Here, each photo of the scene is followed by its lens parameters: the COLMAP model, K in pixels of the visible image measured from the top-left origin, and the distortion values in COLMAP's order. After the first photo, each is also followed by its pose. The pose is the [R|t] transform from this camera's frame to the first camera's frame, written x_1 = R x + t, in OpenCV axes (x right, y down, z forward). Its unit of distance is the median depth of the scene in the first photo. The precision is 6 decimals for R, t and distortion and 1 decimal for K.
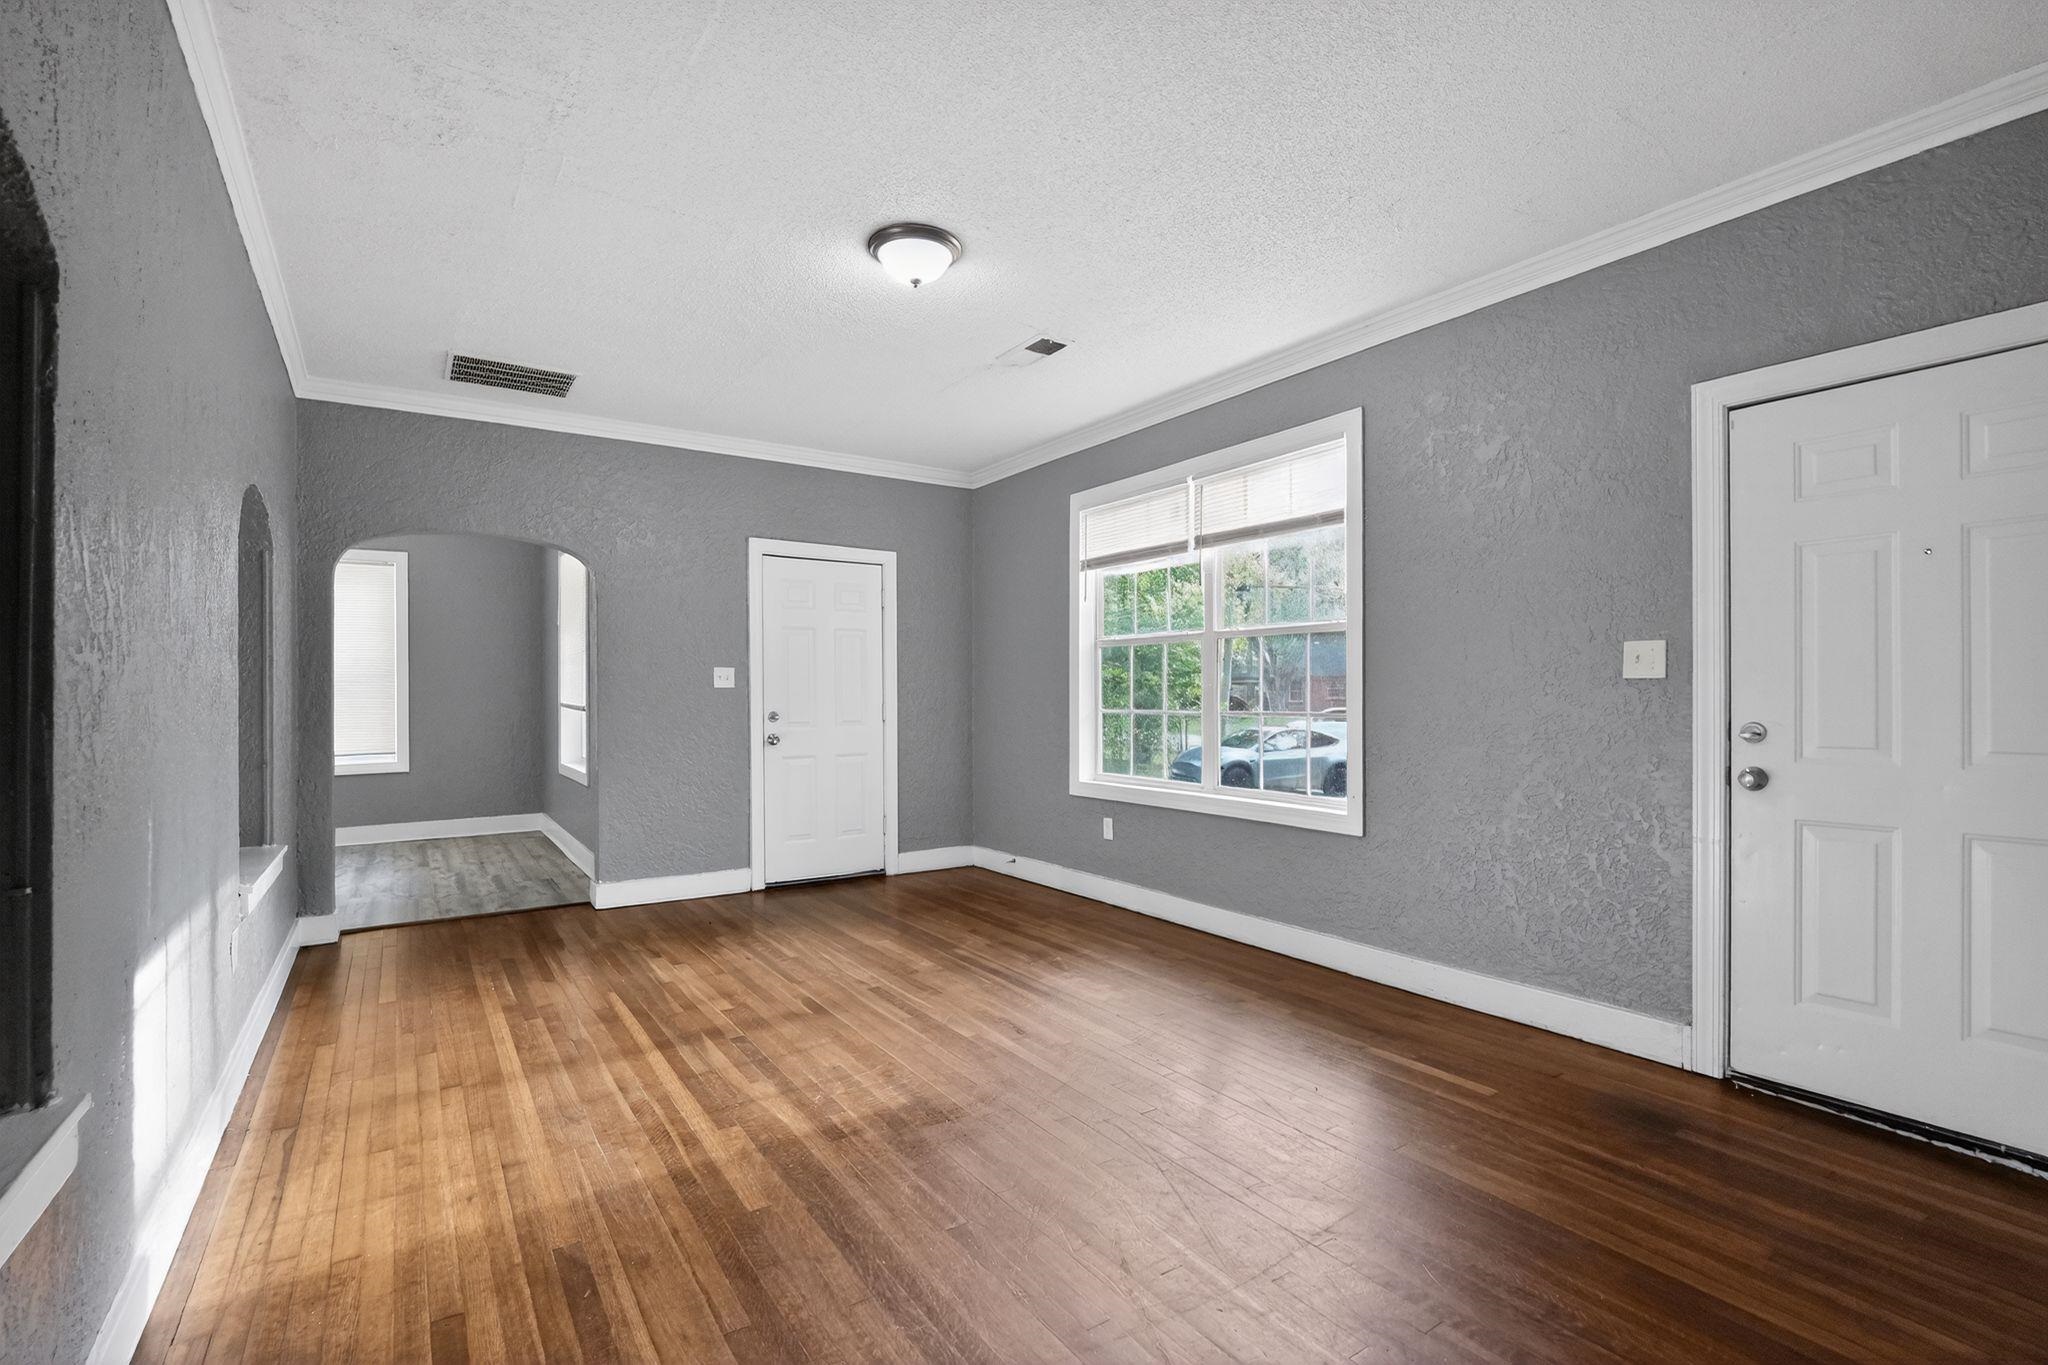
lens RADIAL K [[933.7, 0, 1017.0], [0, 933.7, 691.3], [0, 0, 1]] dist [-0.014604, 0.001039]
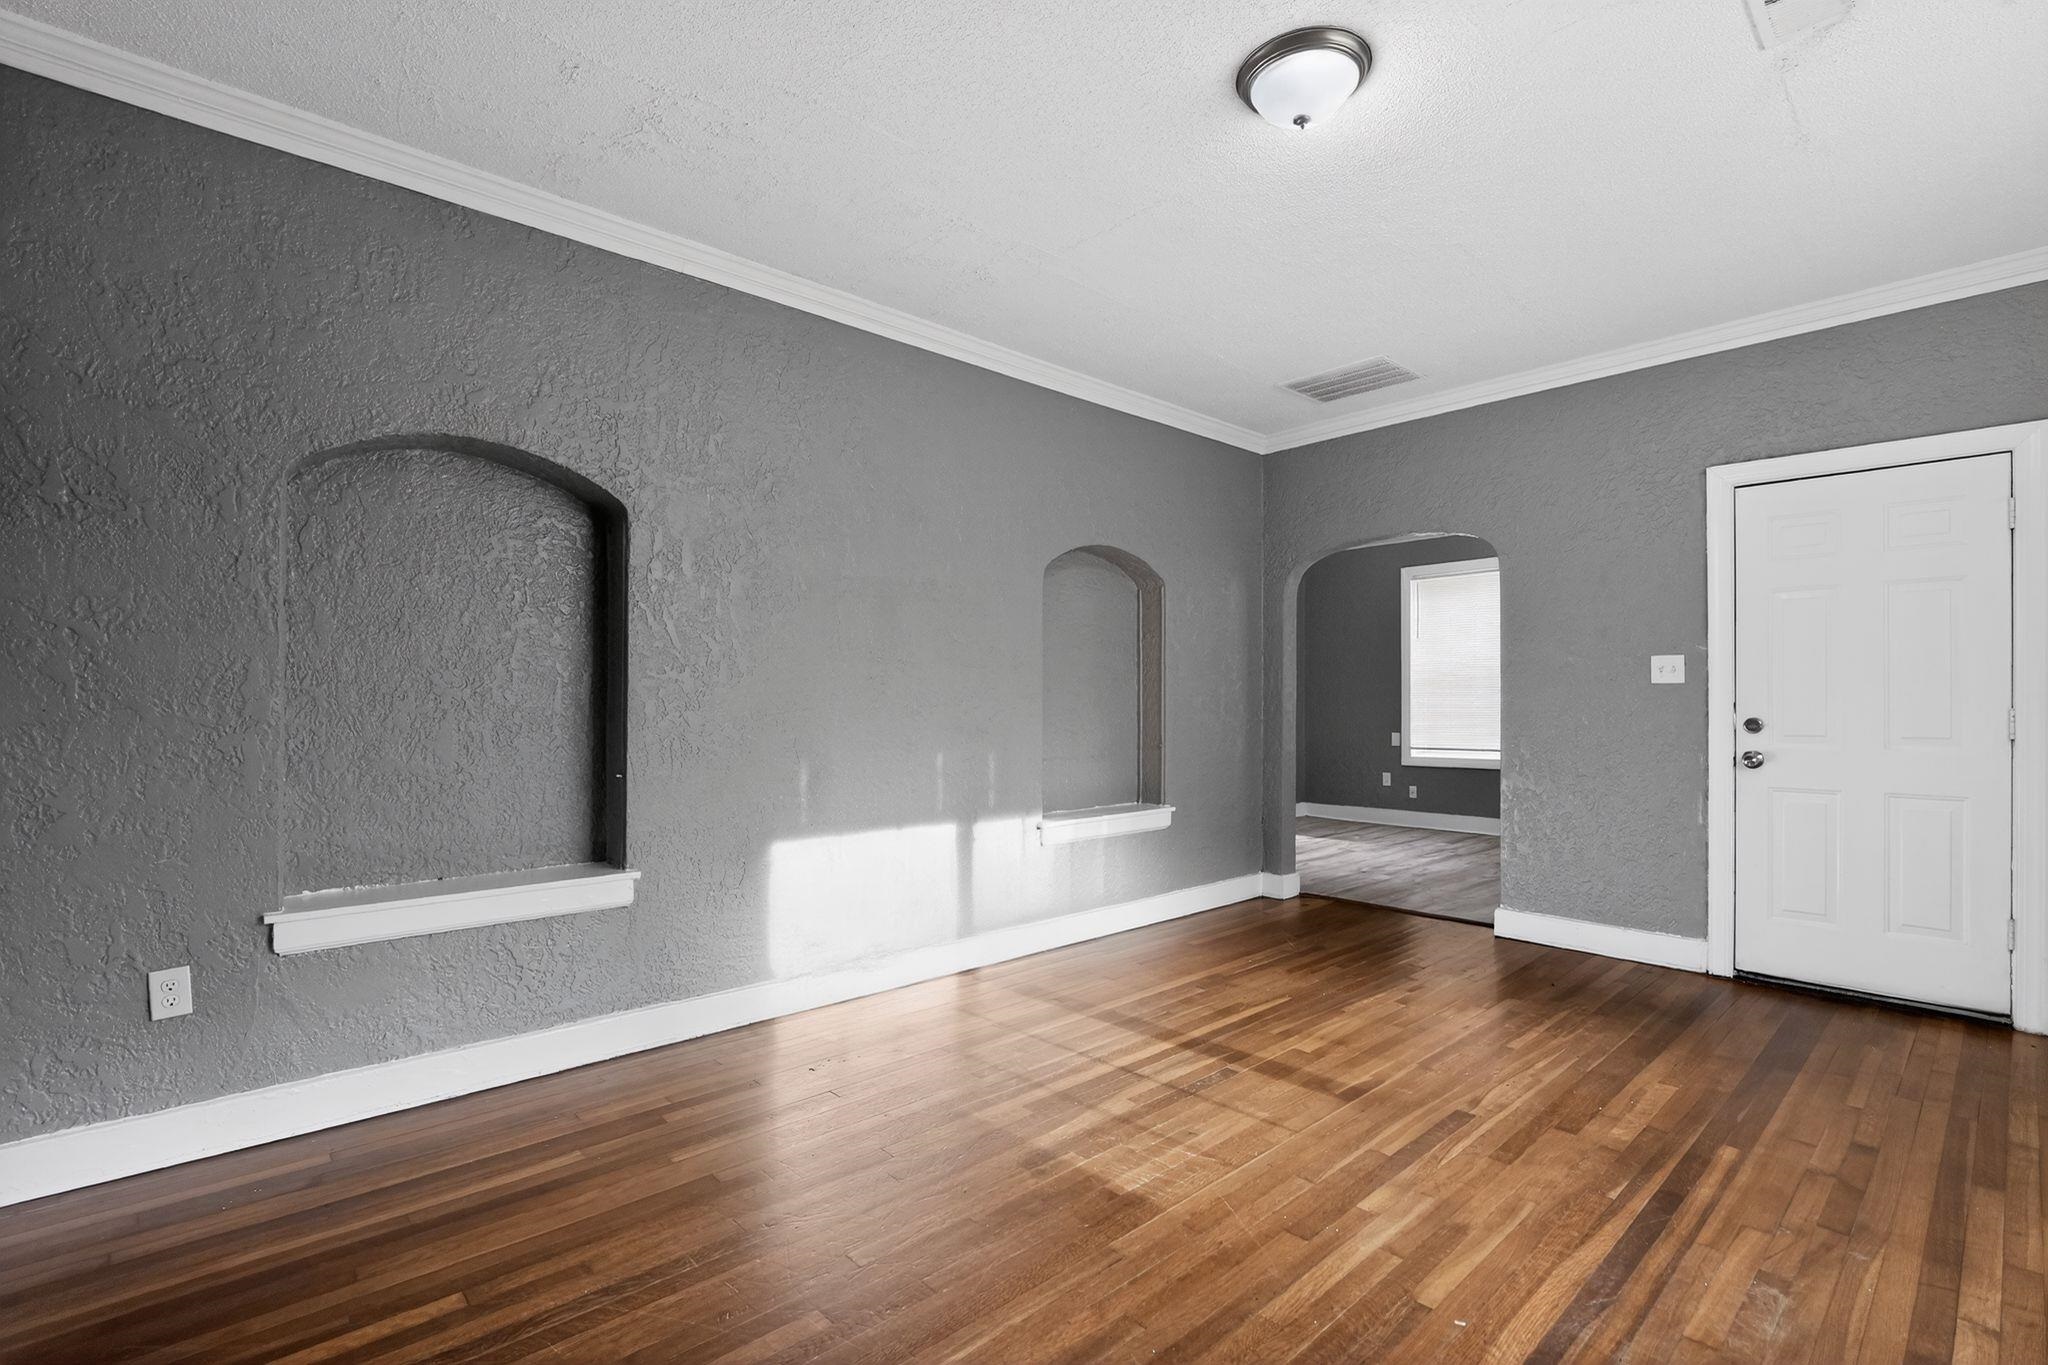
lens RADIAL K [[933.7, 0, 1017.0], [0, 933.7, 691.3], [0, 0, 1]] dist [-0.014604, 0.001039]
pose [[0.137565, -0.006354, -0.990472, 0.464455], [0.002202, 0.999979, -0.006109, 0.008123], [0.990490, -0.001341, 0.137576, 0.549525]]
